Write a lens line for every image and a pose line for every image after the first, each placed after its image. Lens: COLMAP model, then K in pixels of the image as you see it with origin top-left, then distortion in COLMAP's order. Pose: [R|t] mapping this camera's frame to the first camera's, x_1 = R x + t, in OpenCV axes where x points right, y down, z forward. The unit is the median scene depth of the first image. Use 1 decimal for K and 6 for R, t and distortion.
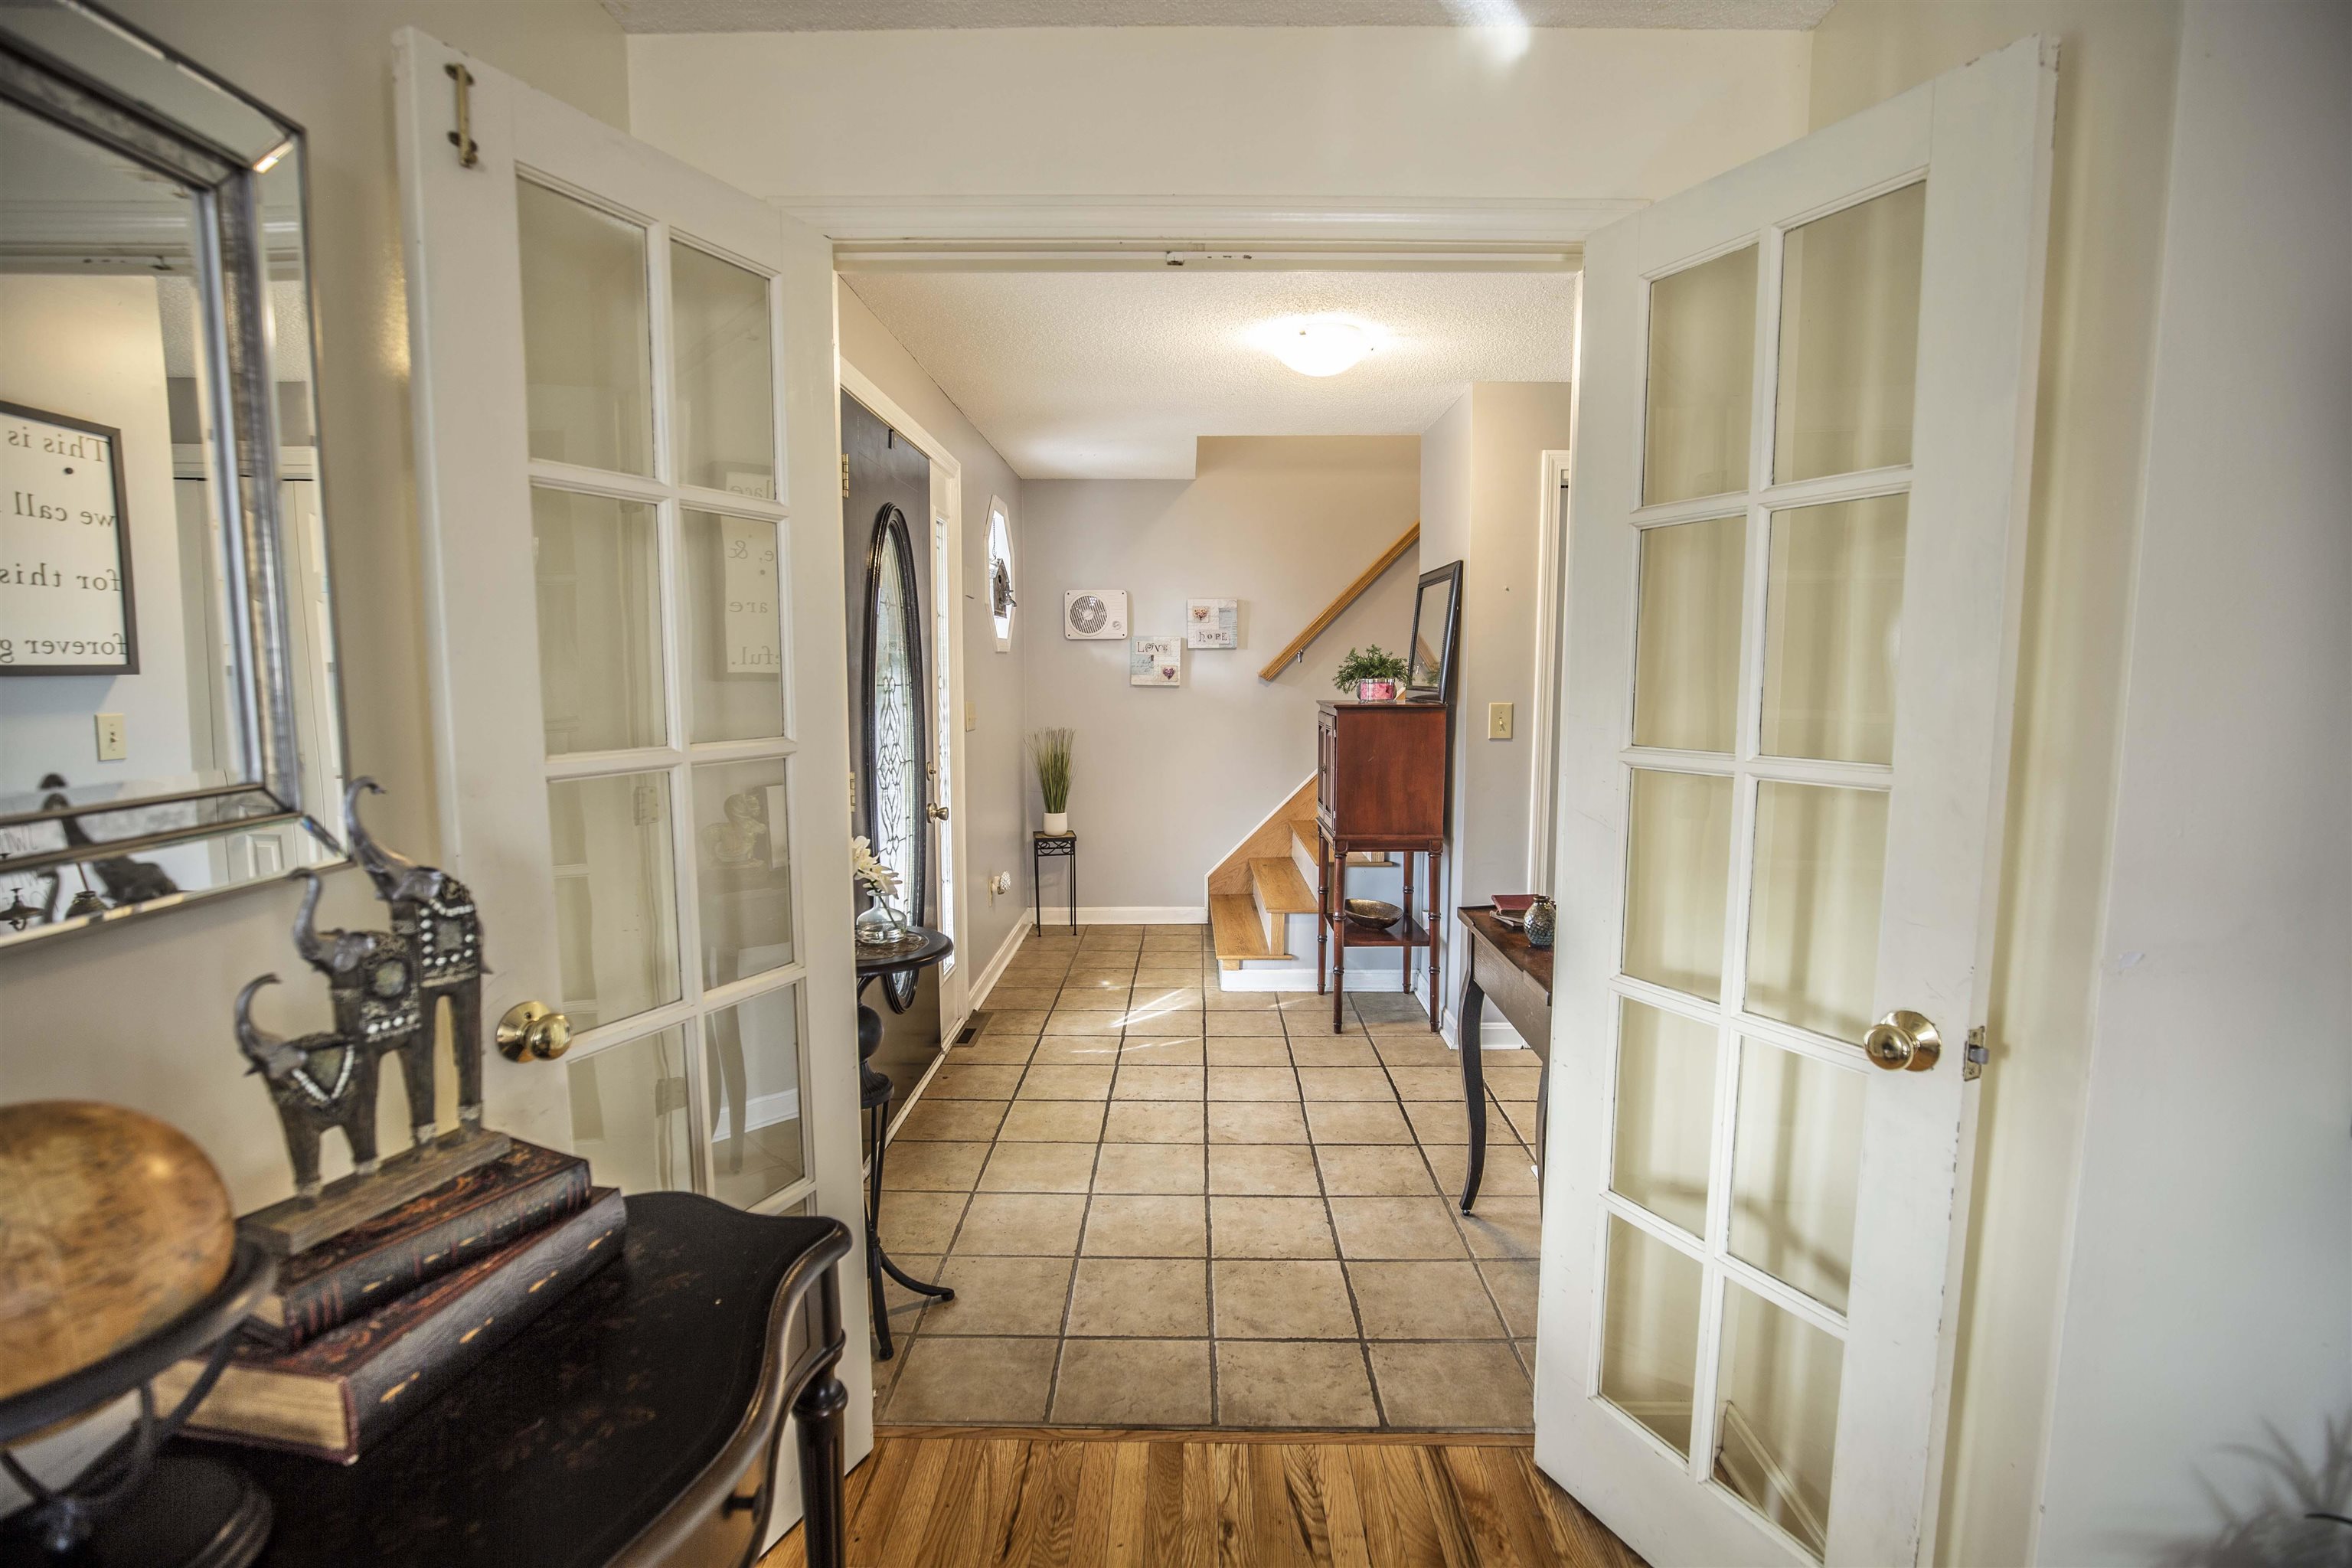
lens RADIAL K [[1074.4, 0, 1191.1], [0, 1074.4, 794.3], [0, 0, 1]] dist [-0.026275, 0.002647]
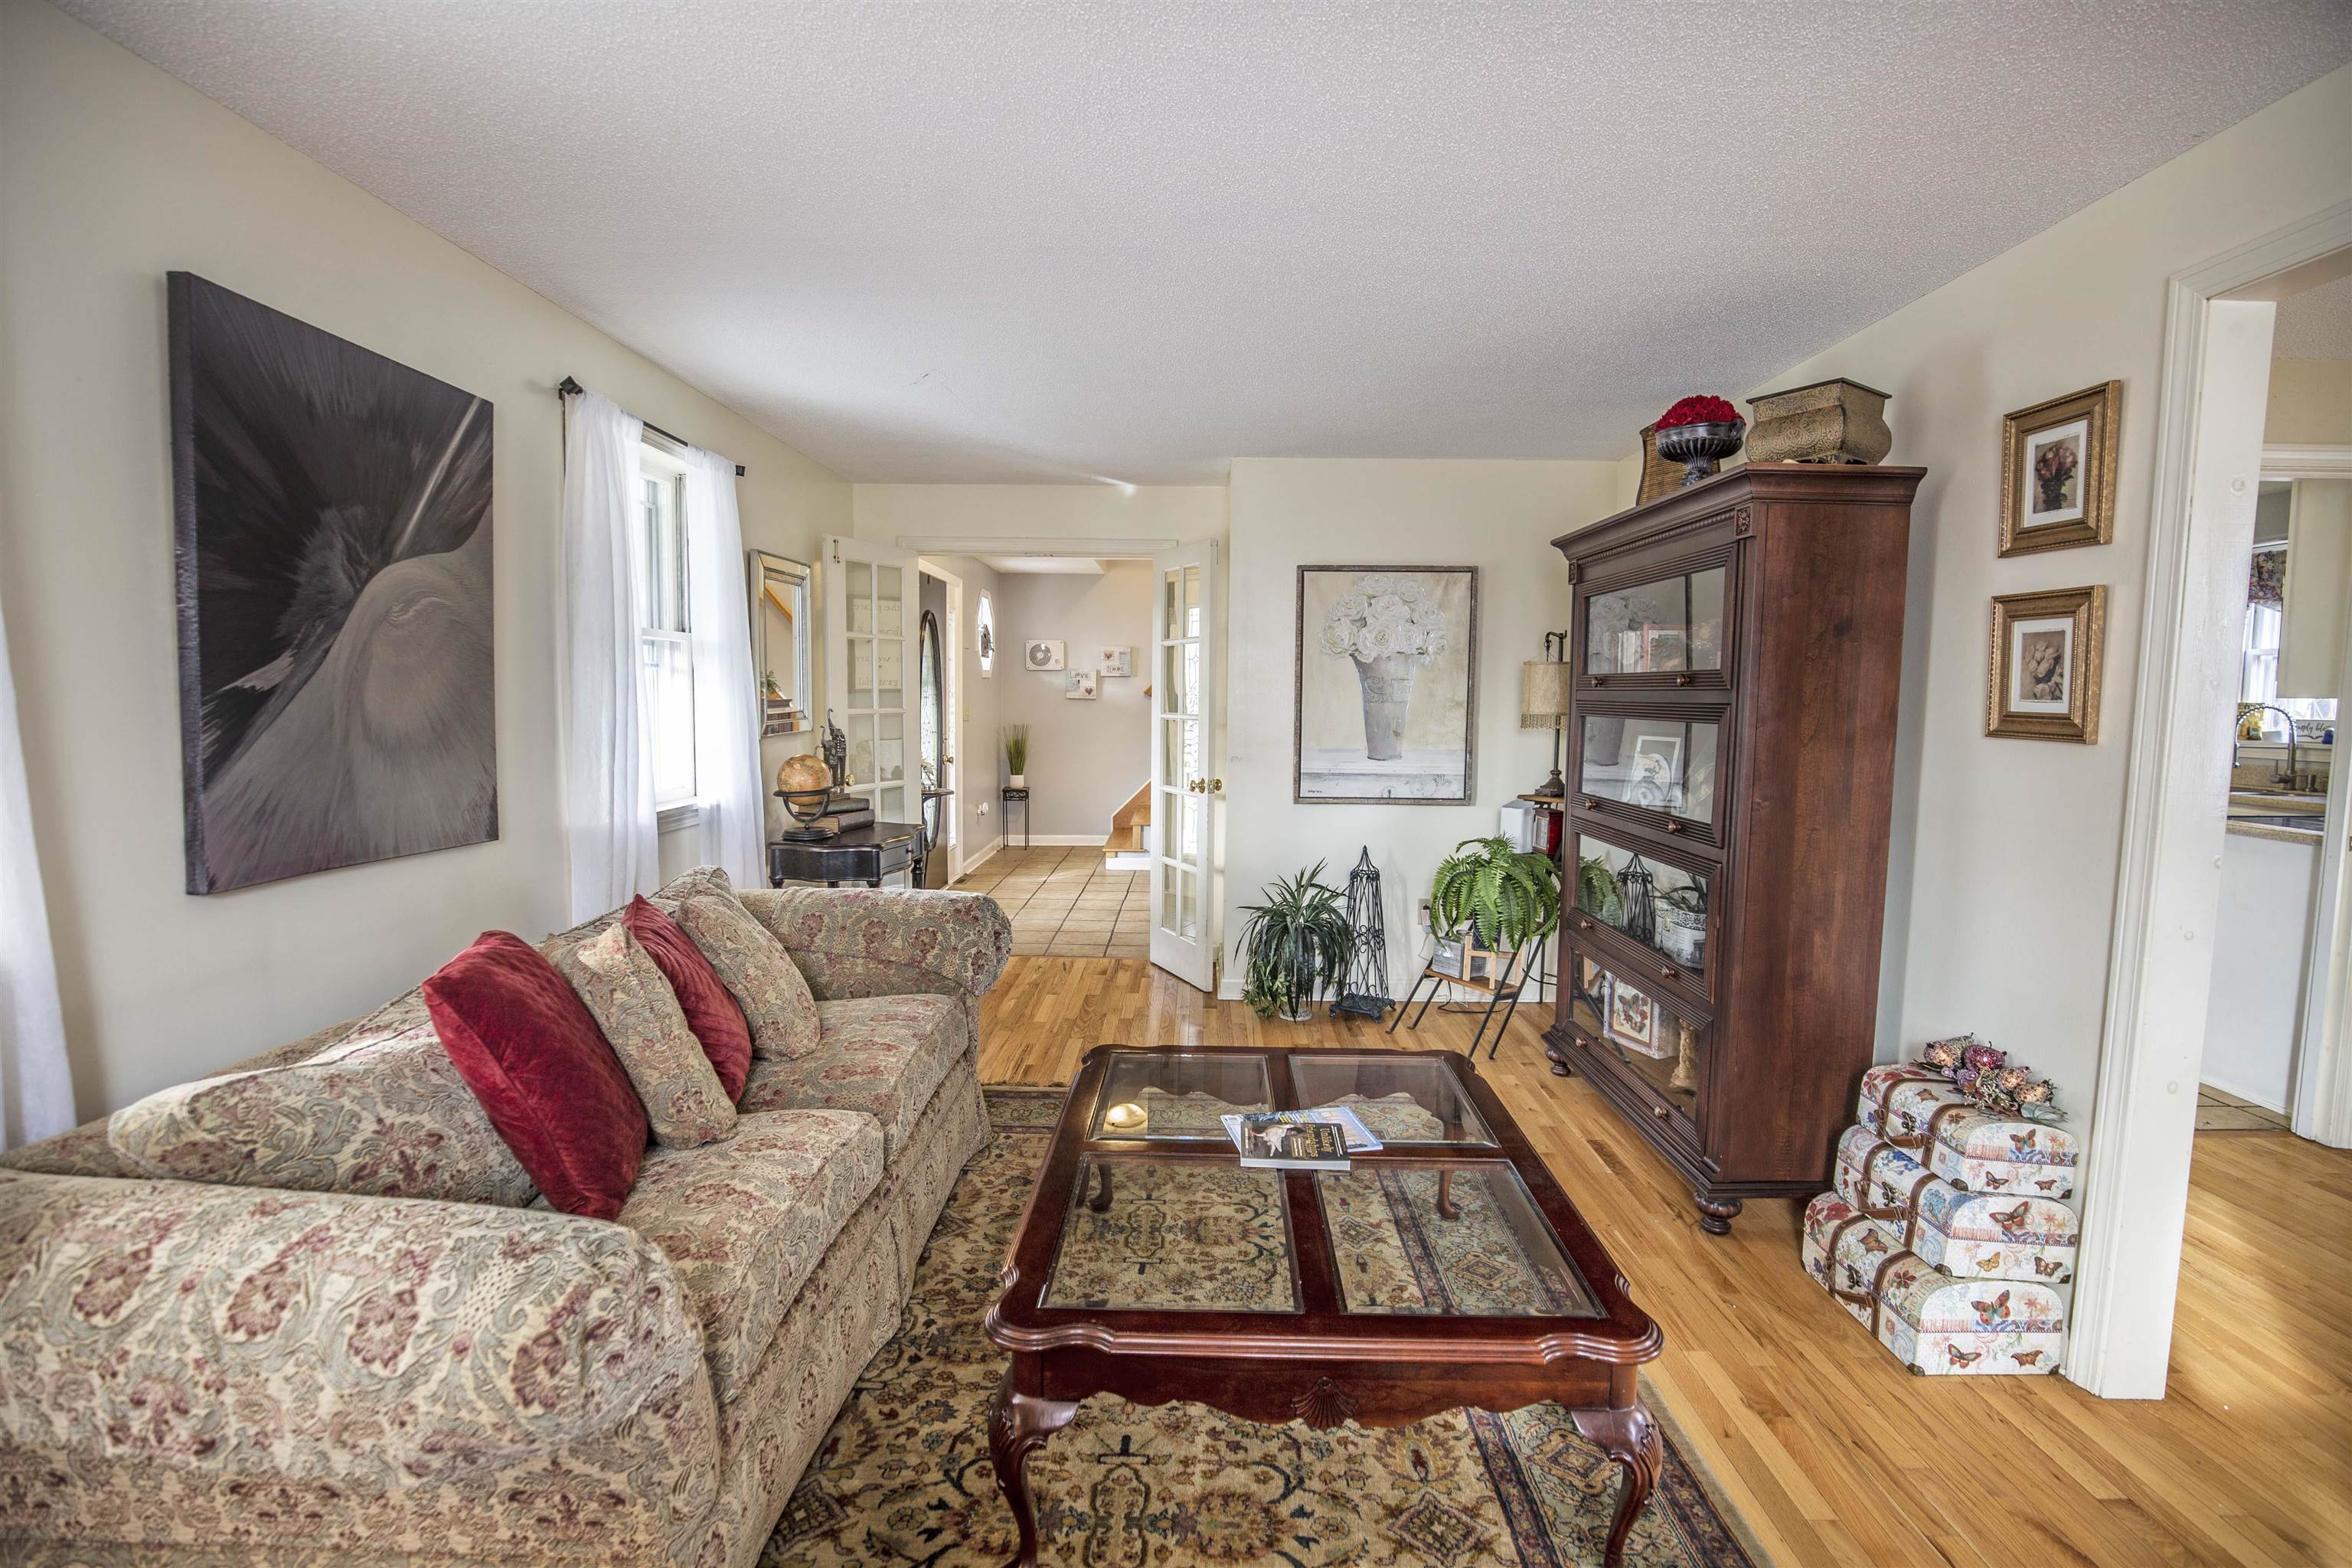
lens RADIAL K [[1074.4, 0, 1166.3], [0, 1074.4, 769.6], [0, 0, 1]] dist [-0.026275, 0.002647]
pose [[0.999673, 0.010564, -0.023297, 0.139340], [-0.011478, 0.999156, -0.039450, 0.070432], [0.022861, 0.039704, 0.998950, -0.634711]]
